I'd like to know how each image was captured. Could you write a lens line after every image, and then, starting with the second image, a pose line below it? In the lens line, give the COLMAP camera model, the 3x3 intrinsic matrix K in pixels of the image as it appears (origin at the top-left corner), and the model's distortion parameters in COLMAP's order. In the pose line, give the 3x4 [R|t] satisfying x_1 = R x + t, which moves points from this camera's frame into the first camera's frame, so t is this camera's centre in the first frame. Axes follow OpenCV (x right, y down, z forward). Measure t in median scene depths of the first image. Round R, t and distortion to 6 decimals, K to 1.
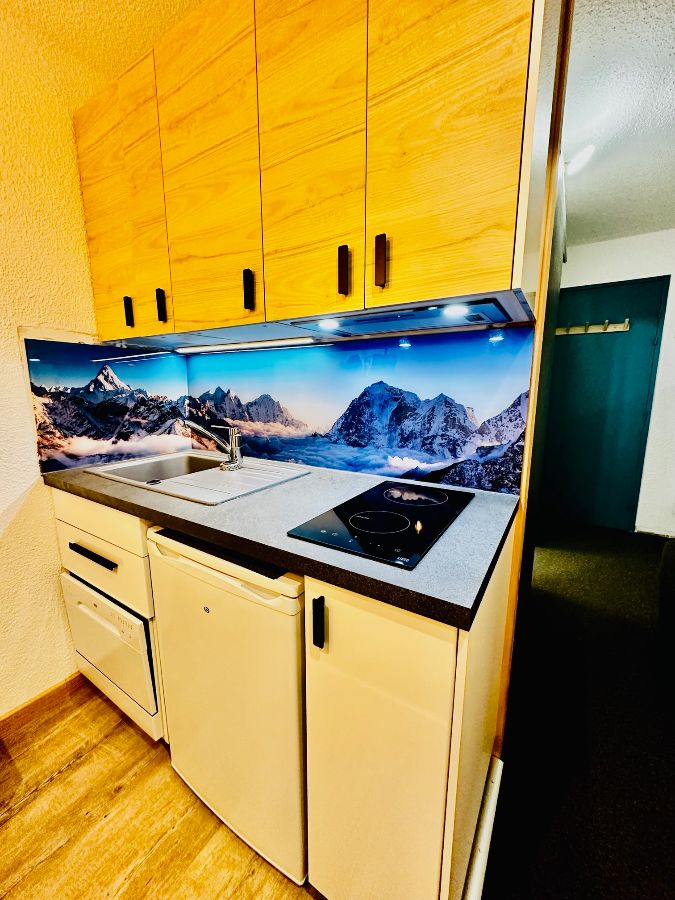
lens RADIAL K [[359.8, 0, 339.9], [0, 359.8, 451.0], [0, 0, 1]] dist [0.002005, -0.000035]
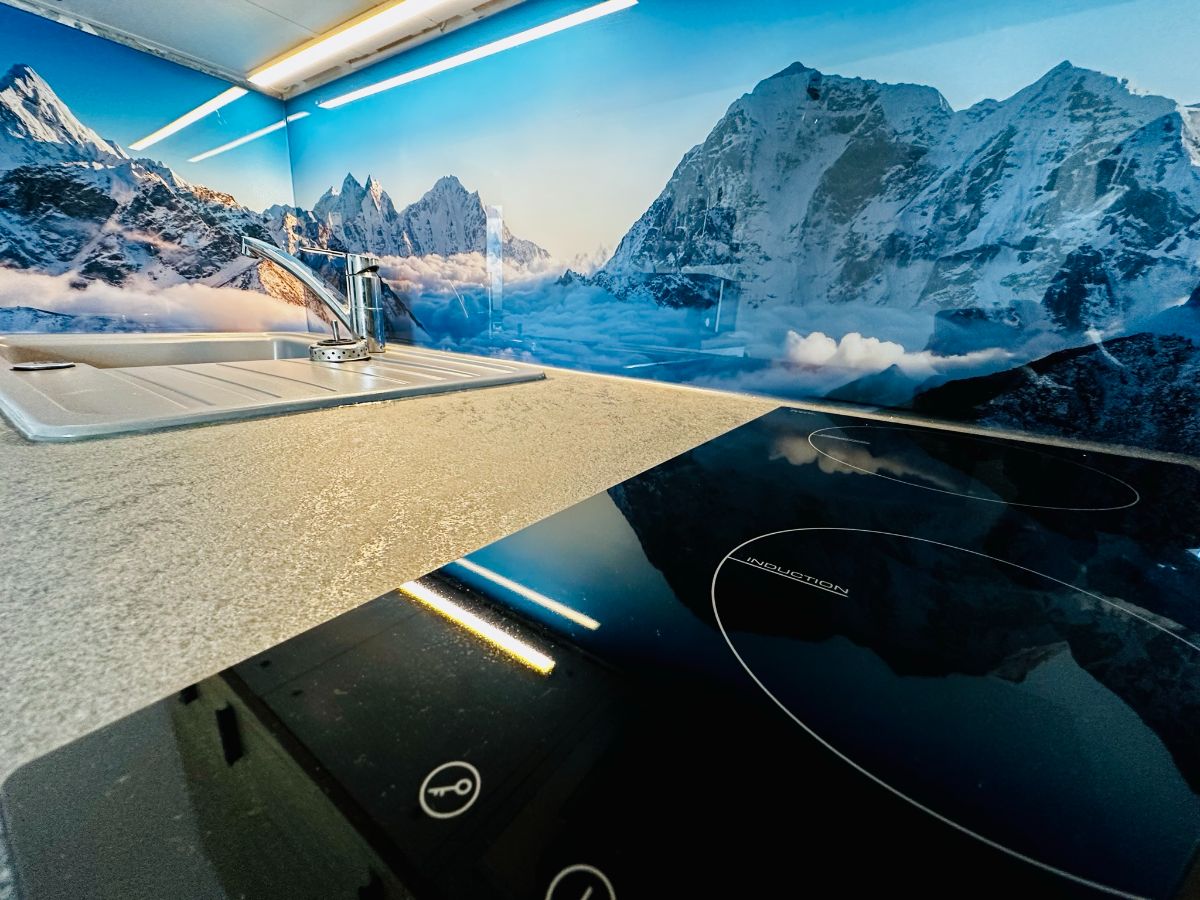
lens RADIAL K [[479.7, 0, 600.3], [0, 479.7, 450.1], [0, 0, 1]] dist [0.002005, -0.000035]
pose [[0.997331, 0.063427, -0.036161, -0.007304], [-0.059229, 0.992467, 0.107242, 0.073349], [0.042690, -0.104814, 0.993575, 0.506769]]
